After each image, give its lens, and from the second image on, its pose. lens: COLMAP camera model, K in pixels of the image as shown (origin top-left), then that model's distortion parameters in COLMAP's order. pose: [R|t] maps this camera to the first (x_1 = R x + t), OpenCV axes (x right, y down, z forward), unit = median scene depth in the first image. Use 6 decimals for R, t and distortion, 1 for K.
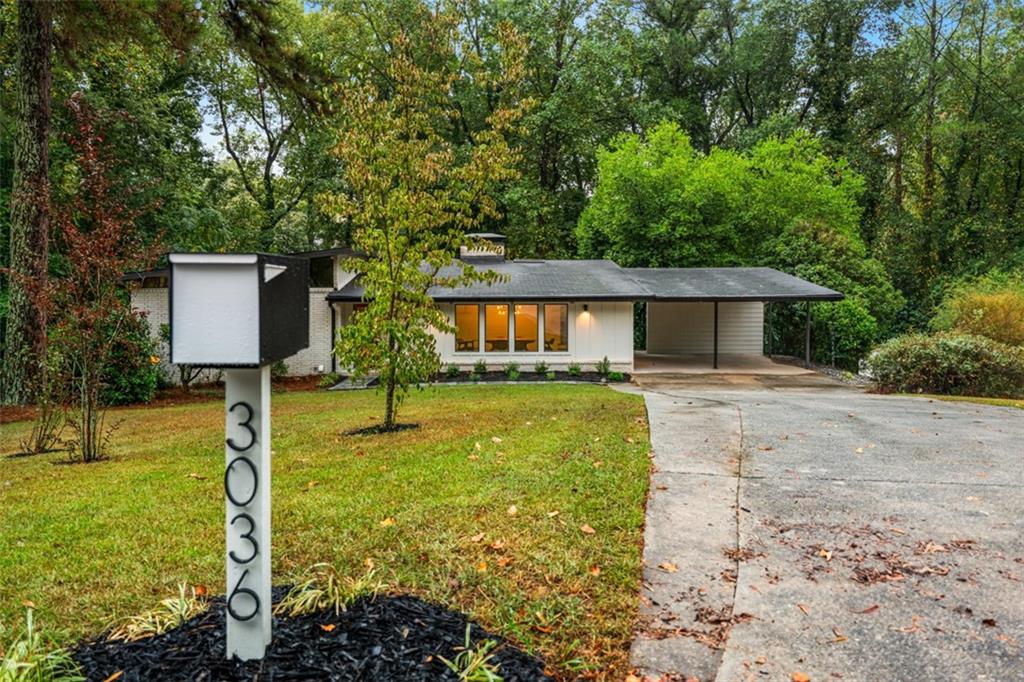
lens RADIAL K [[855.1, 0, 512.0], [0, 855.1, 341.0], [0, 0, 1]] dist [0.011308, 0.005151]
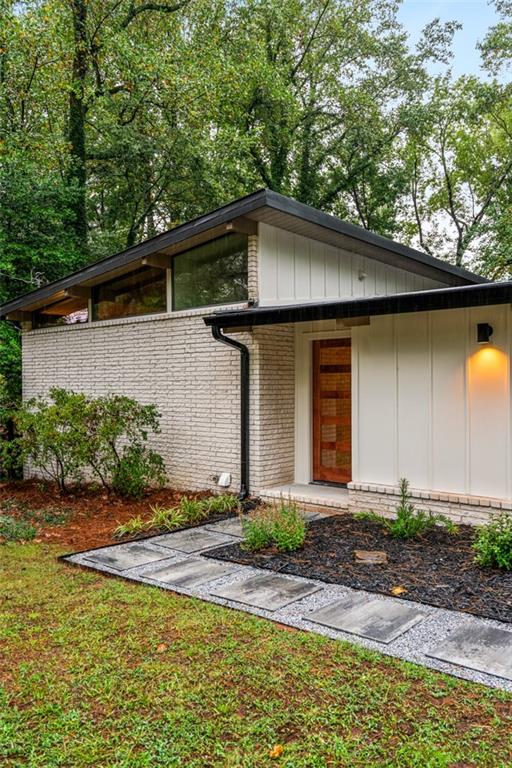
lens RADIAL K [[576.2, 0, 255.8], [0, 576.2, 398.3], [0, 0, 1]] dist [0.004964, 0.002052]
pose [[0.742931, 0.011088, -0.669276, -0.004489], [-0.044479, 0.998471, -0.032832, -0.001680], [0.667889, 0.054161, 0.742288, 0.621212]]
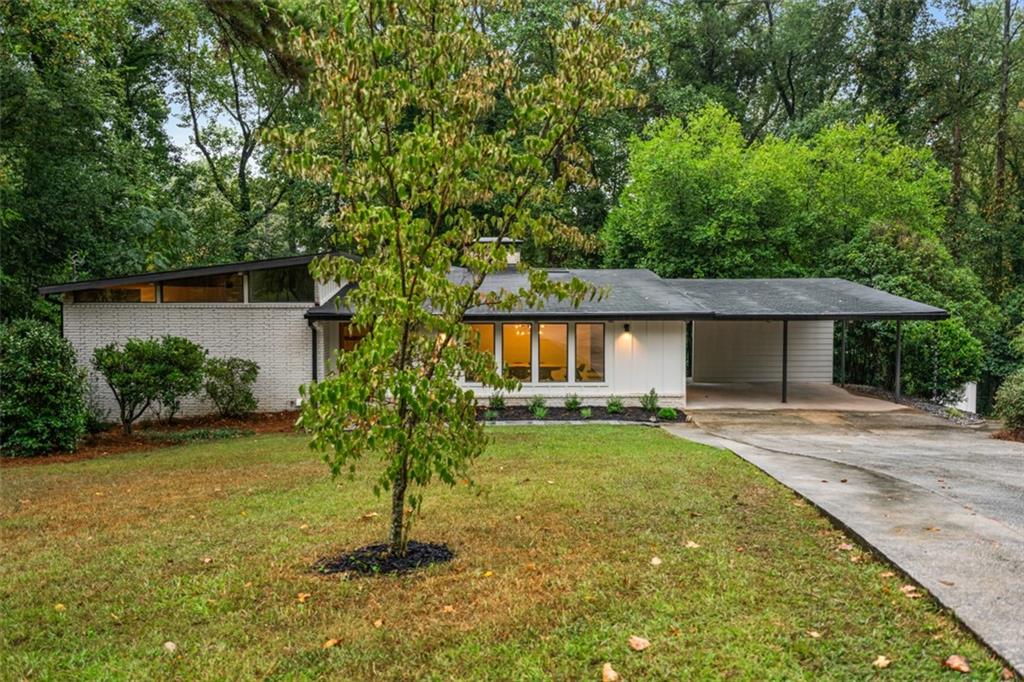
lens RADIAL K [[914.4, 0, 511.2], [0, 914.4, 365.3], [0, 0, 1]] dist [0.010524, -0.000175]
pose [[0.999999, 0.001245, 0.000845, -0.018992], [-0.001252, 0.999965, 0.008303, -0.008422], [-0.000835, -0.008305, 0.999965, 0.108976]]
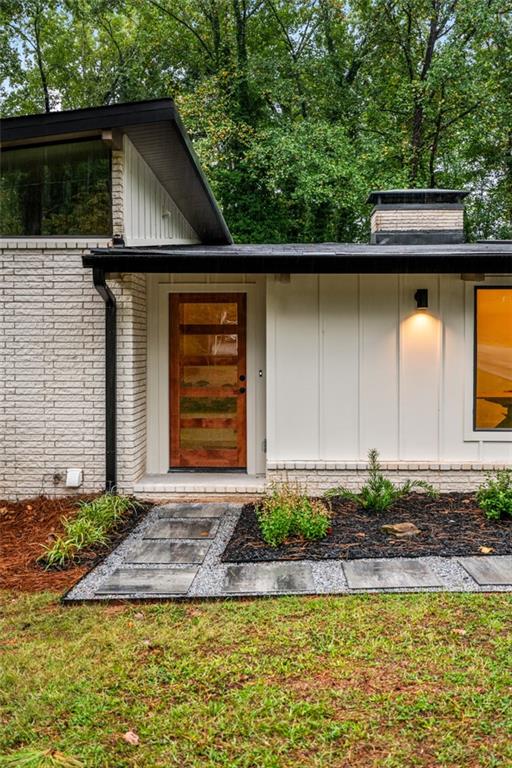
lens RADIAL K [[767.4, 0, 256.0], [0, 767.4, 384.0], [0, 0, 1]] dist [-0.002147, -0.001965]
pose [[0.998434, 0.002763, -0.055875, -0.107713], [-0.004158, 0.999682, -0.024873, 0.001827], [0.055788, 0.025066, 0.998128, 0.559869]]
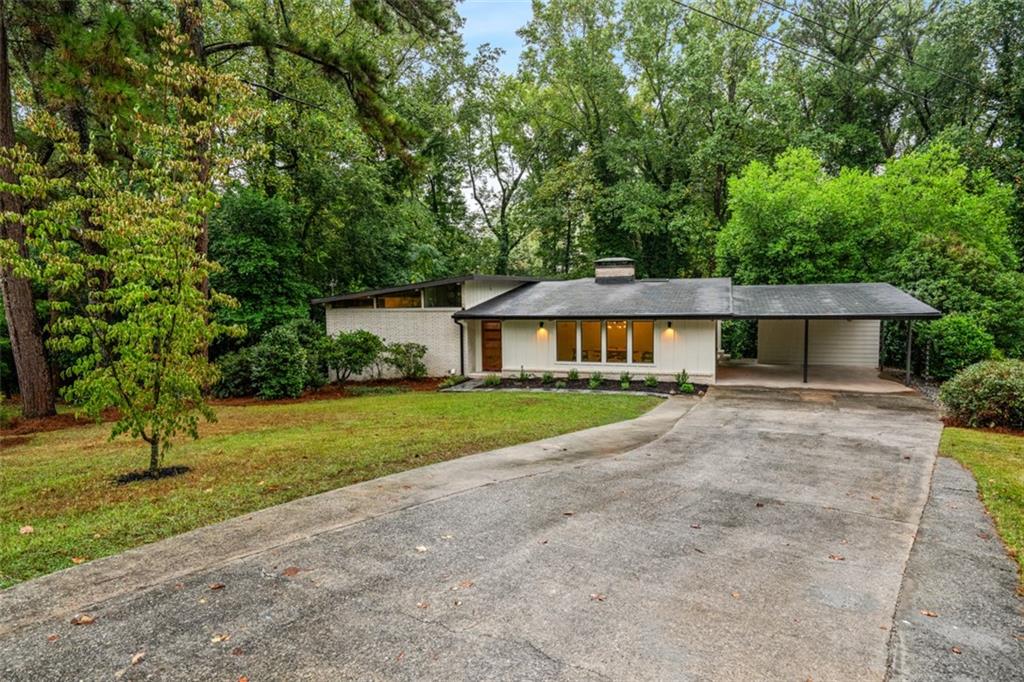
lens RADIAL K [[646.5, 0, 512.0], [0, 646.5, 341.0], [0, 0, 1]] dist [0.033434, -0.000761]
pose [[0.937523, 0.014750, -0.347611, 0.149370], [-0.011178, 0.999862, 0.012280, -0.020417], [0.347744, -0.007627, 0.937558, 0.110605]]
